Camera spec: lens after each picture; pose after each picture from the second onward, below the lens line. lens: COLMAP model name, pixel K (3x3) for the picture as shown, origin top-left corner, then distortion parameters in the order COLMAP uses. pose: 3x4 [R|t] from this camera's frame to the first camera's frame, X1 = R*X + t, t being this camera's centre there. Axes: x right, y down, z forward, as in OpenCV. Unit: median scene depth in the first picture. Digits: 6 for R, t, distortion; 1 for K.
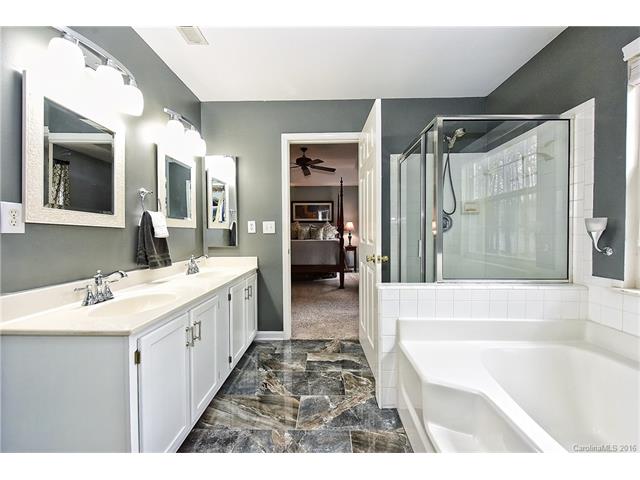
lens RADIAL K [[256.8, 0, 319.6], [0, 256.8, 236.4], [0, 0, 1]] dist [-0.008451, -0.000556]
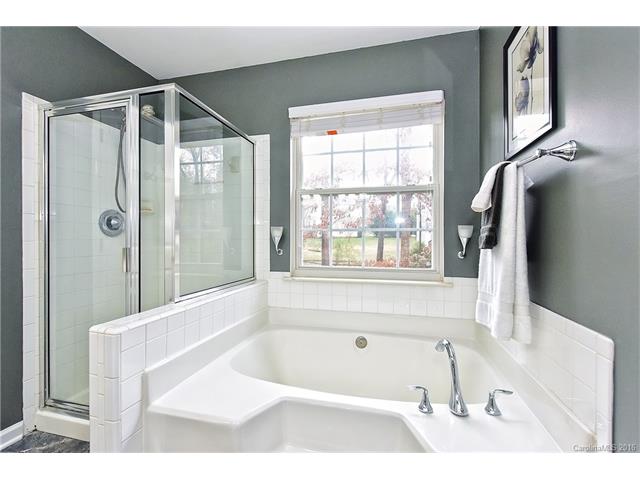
lens RADIAL K [[292.1, 0, 321.3], [0, 292.1, 239.5], [0, 0, 1]] dist [-0.001693, -0.000277]
pose [[0.218121, -0.000491, 0.975922, -0.312165], [0.013739, 0.999902, -0.002567, 0.000558], [-0.975825, 0.013968, 0.218107, 0.421343]]
